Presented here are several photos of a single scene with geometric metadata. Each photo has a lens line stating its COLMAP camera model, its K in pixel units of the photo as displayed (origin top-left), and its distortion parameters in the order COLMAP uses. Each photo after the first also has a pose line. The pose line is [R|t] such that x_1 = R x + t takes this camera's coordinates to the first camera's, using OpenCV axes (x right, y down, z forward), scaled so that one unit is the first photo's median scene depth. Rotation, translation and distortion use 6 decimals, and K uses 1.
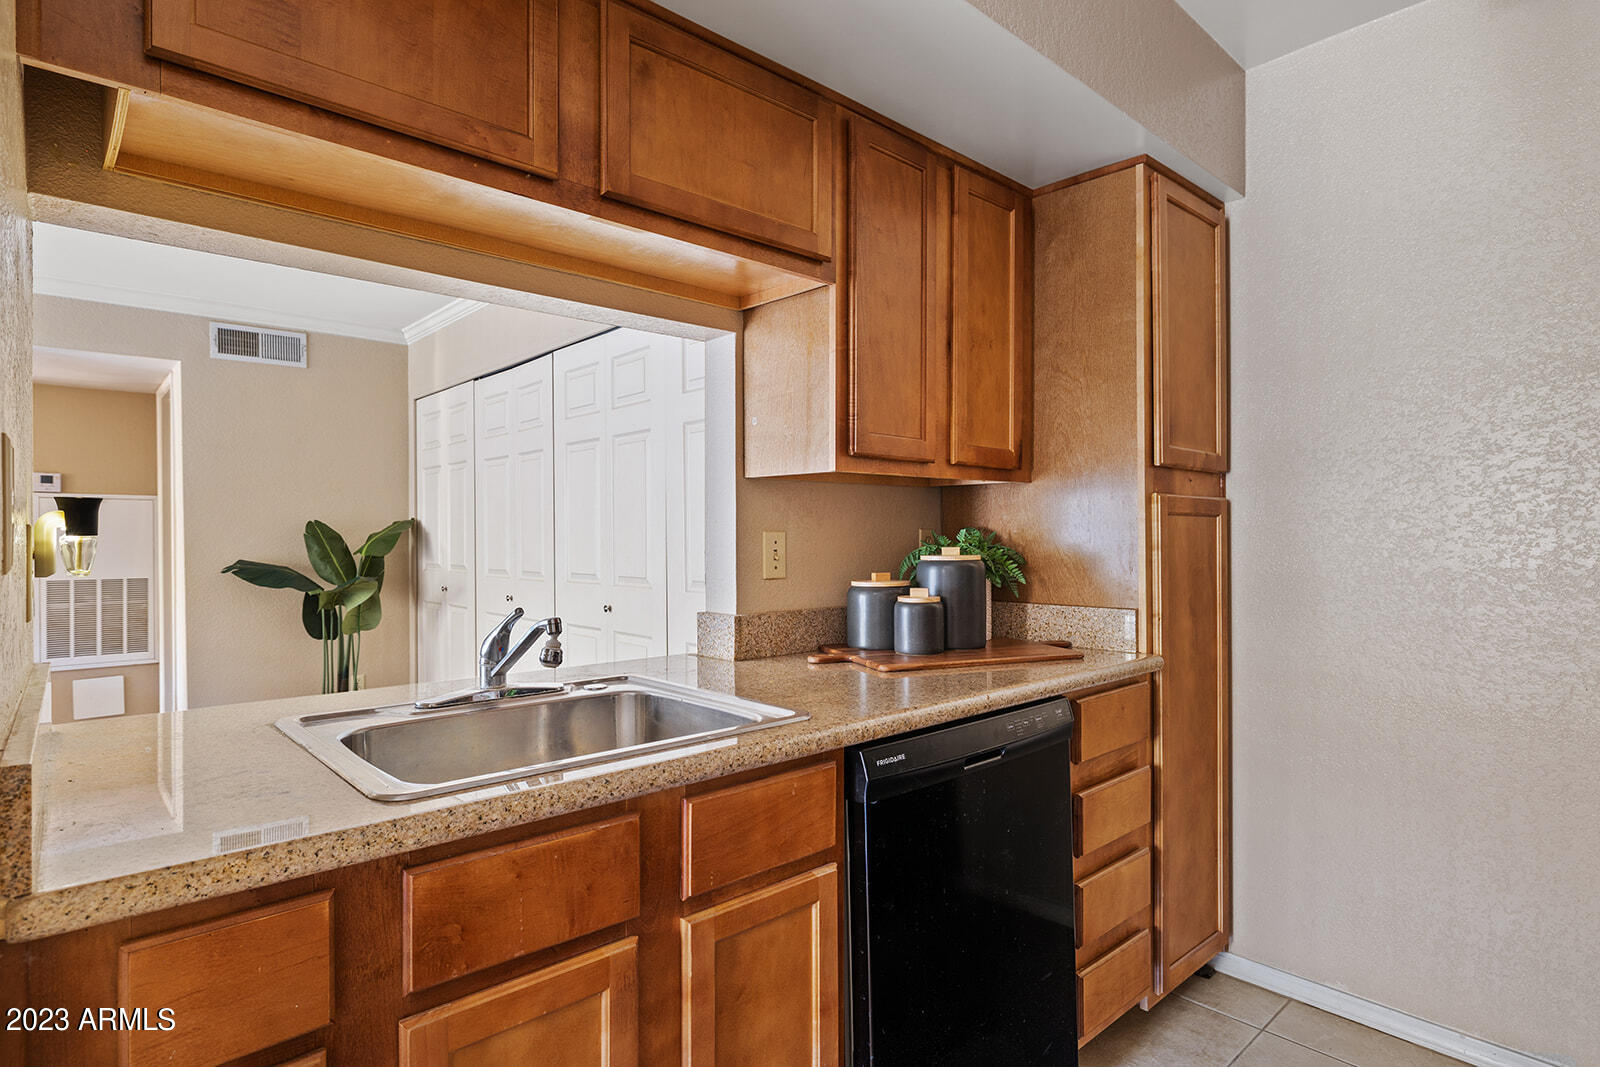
lens RADIAL K [[864.9, 0, 800.0], [0, 864.9, 533.5], [0, 0, 1]] dist [-0.001648, -0.000012]
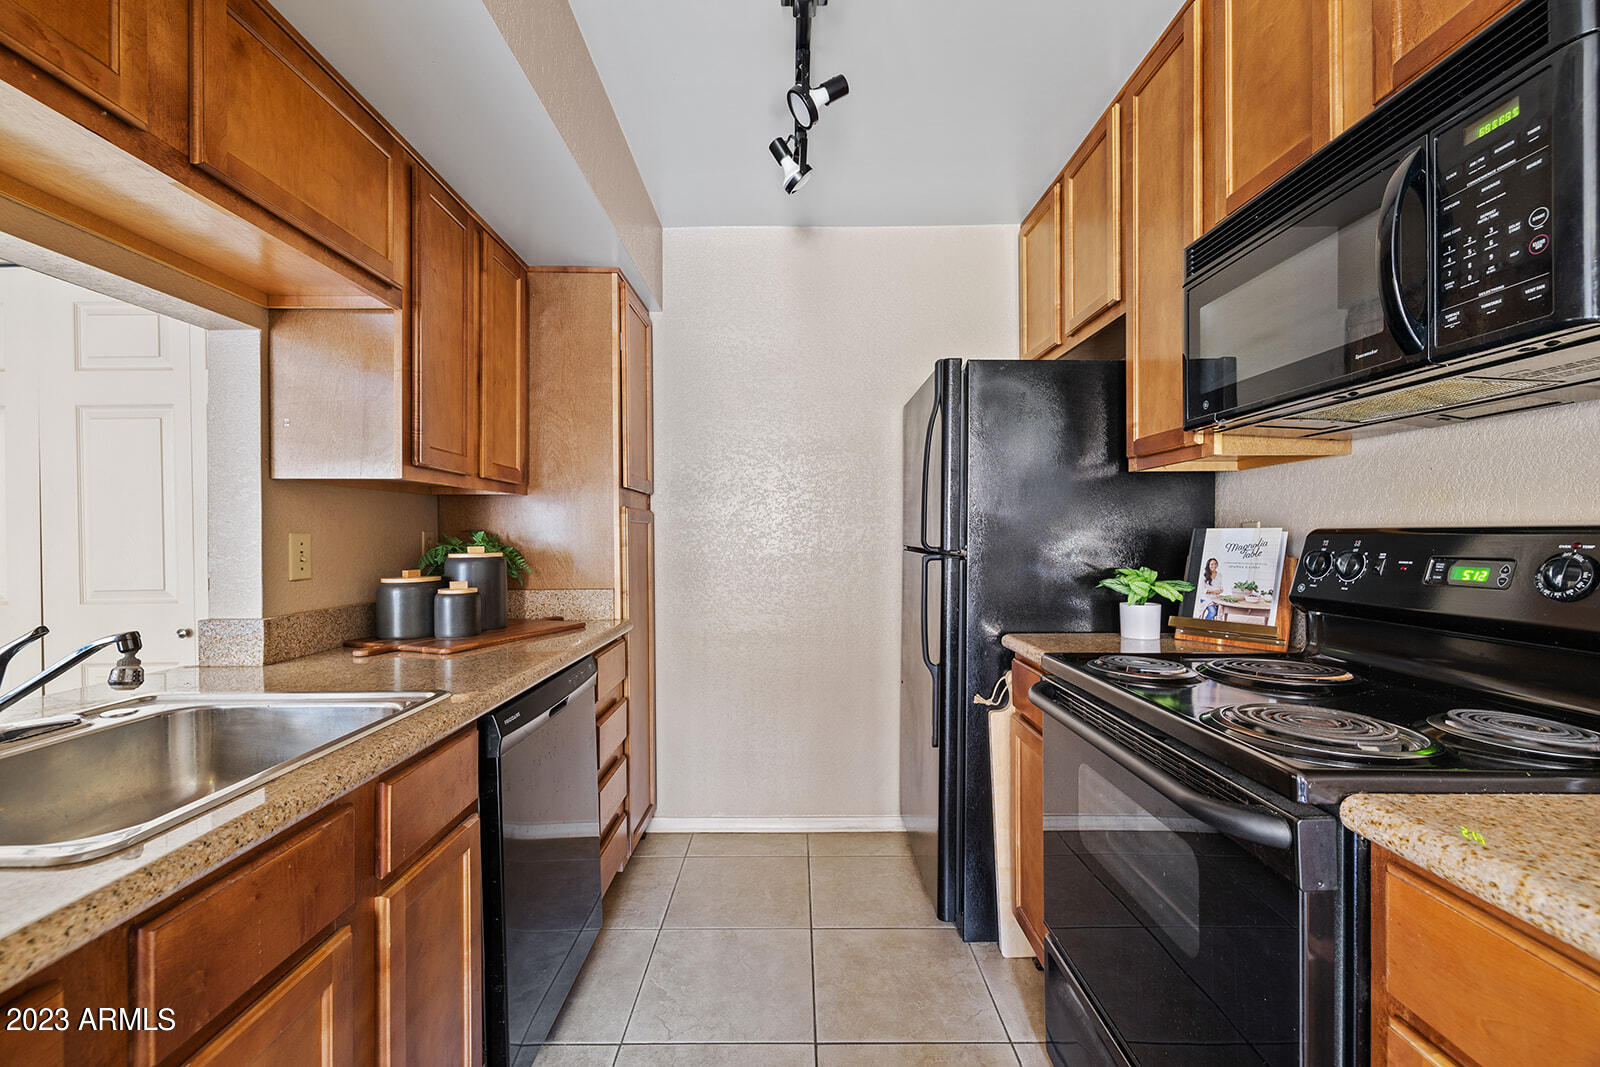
lens RADIAL K [[680.0, 0, 805.1], [0, 680.0, 533.4], [0, 0, 1]] dist [0.001150, -0.000187]
pose [[0.669435, 0.000504, 0.742871, -0.234906], [0.002521, 0.999992, -0.002950, 0.001796], [-0.742866, 0.003848, 0.669429, 0.029023]]
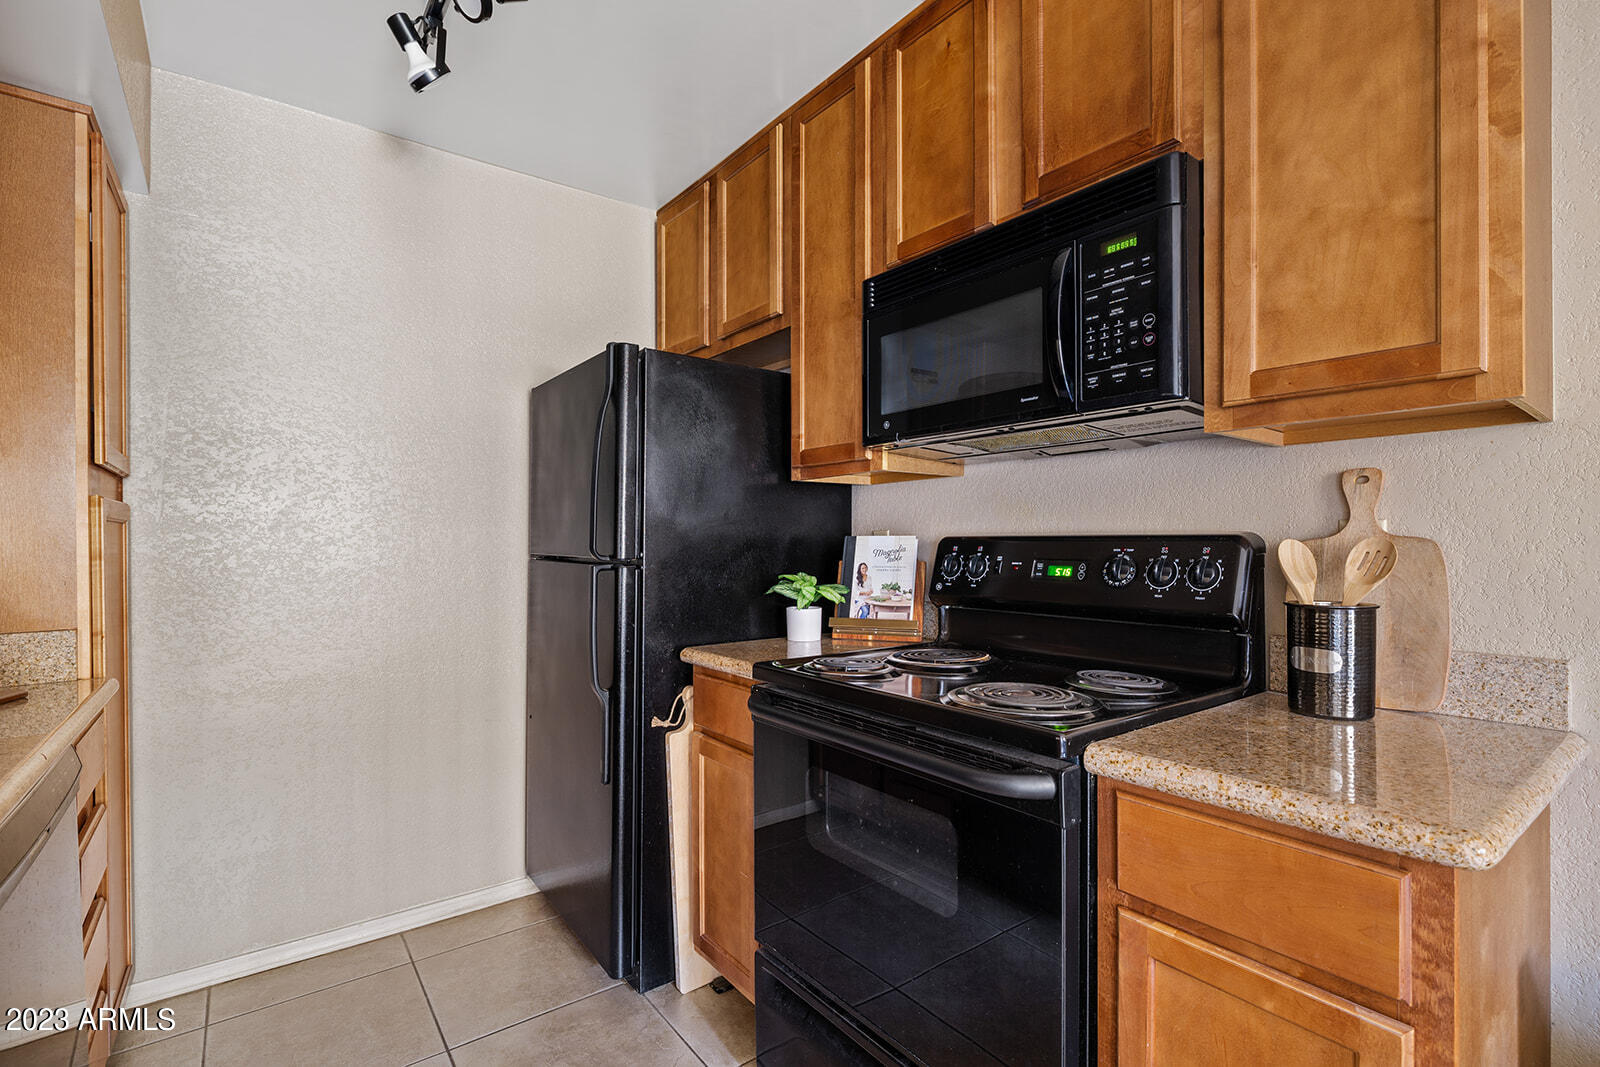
lens RADIAL K [[737.4, 0, 821.5], [0, 737.4, 536.5], [0, 0, 1]] dist [-0.007591, 0.000402]
pose [[0.077160, 0.006763, 0.996996, -0.291312], [0.001621, 0.999975, -0.006909, 0.002065], [-0.997017, 0.002149, 0.077147, 0.217133]]
